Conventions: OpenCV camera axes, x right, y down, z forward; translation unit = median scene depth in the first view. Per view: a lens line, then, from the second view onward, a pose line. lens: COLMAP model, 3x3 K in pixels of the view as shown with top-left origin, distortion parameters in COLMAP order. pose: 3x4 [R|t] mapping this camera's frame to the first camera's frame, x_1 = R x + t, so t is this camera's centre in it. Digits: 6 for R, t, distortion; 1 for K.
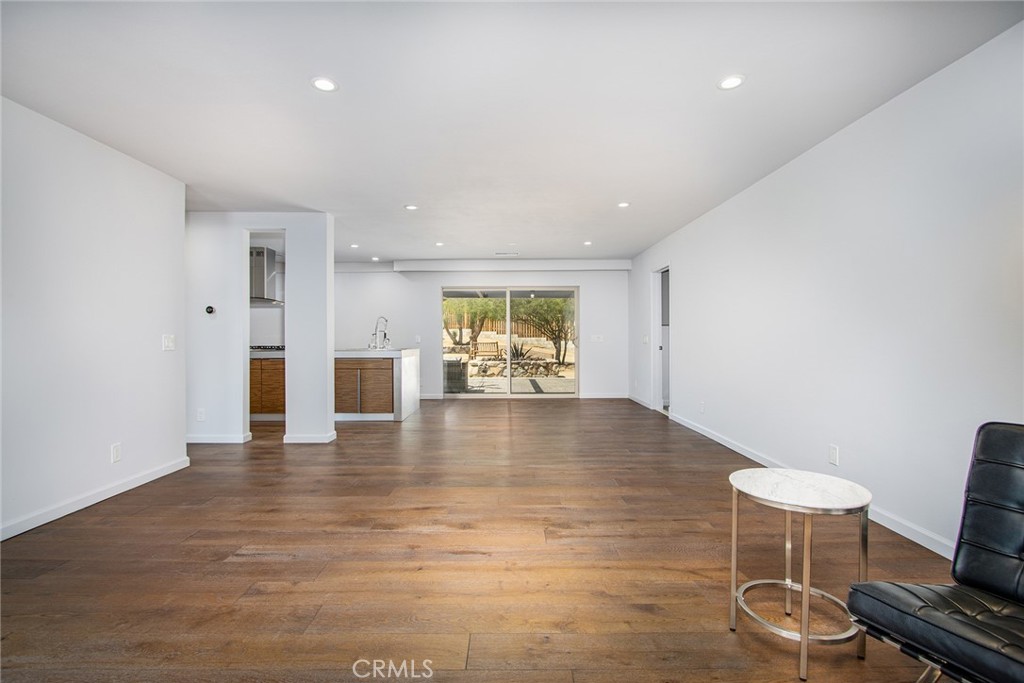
lens RADIAL K [[484.1, 0, 514.2], [0, 484.1, 340.0], [0, 0, 1]] dist [-0.005446, -0.001072]
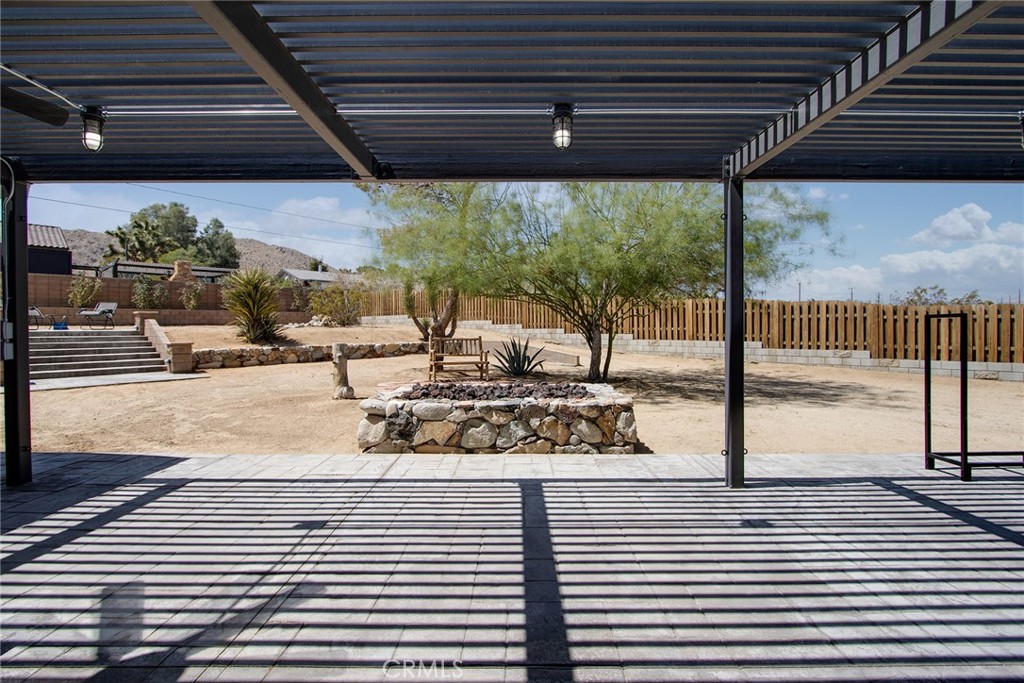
lens RADIAL K [[484.1, 0, 510.1], [0, 484.1, 331.7], [0, 0, 1]] dist [-0.005446, -0.001072]
pose [[0.999660, -0.005318, -0.025512, 0.016952], [0.005328, 0.999986, 0.000331, -0.003208], [0.025510, -0.000467, 0.999674, 0.676764]]
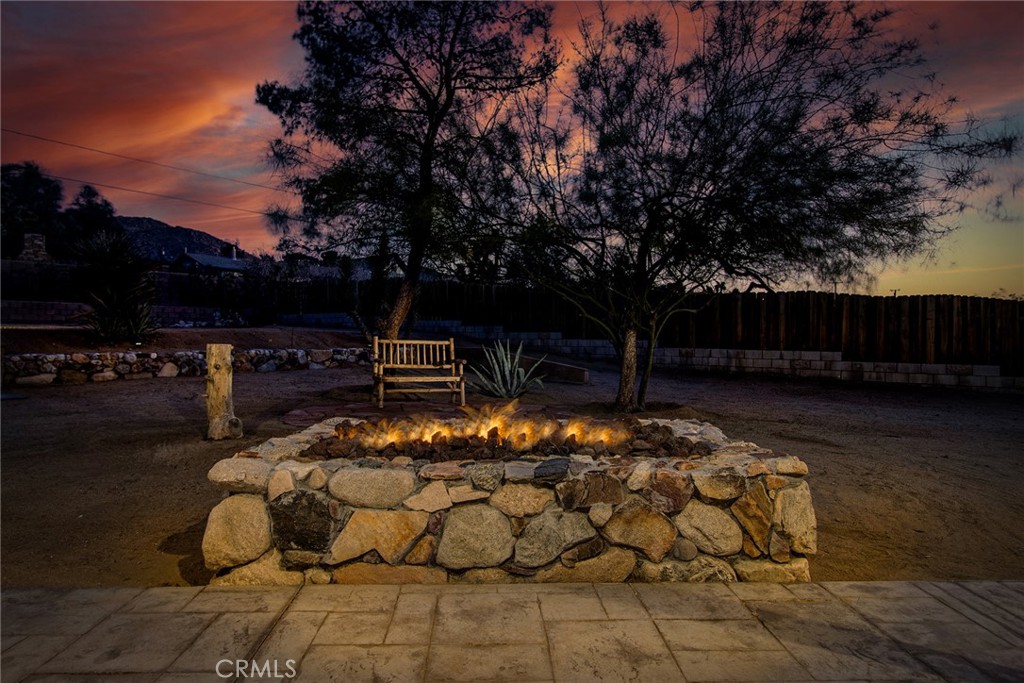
lens RADIAL K [[590.0, 0, 509.3], [0, 590.0, 350.3], [0, 0, 1]] dist [0.000835, 0.000533]
pose [[0.999632, 0.001213, 0.027084, -0.007289], [-0.001704, 0.999834, 0.018144, 0.005411], [-0.027058, -0.018183, 0.999468, 0.819789]]
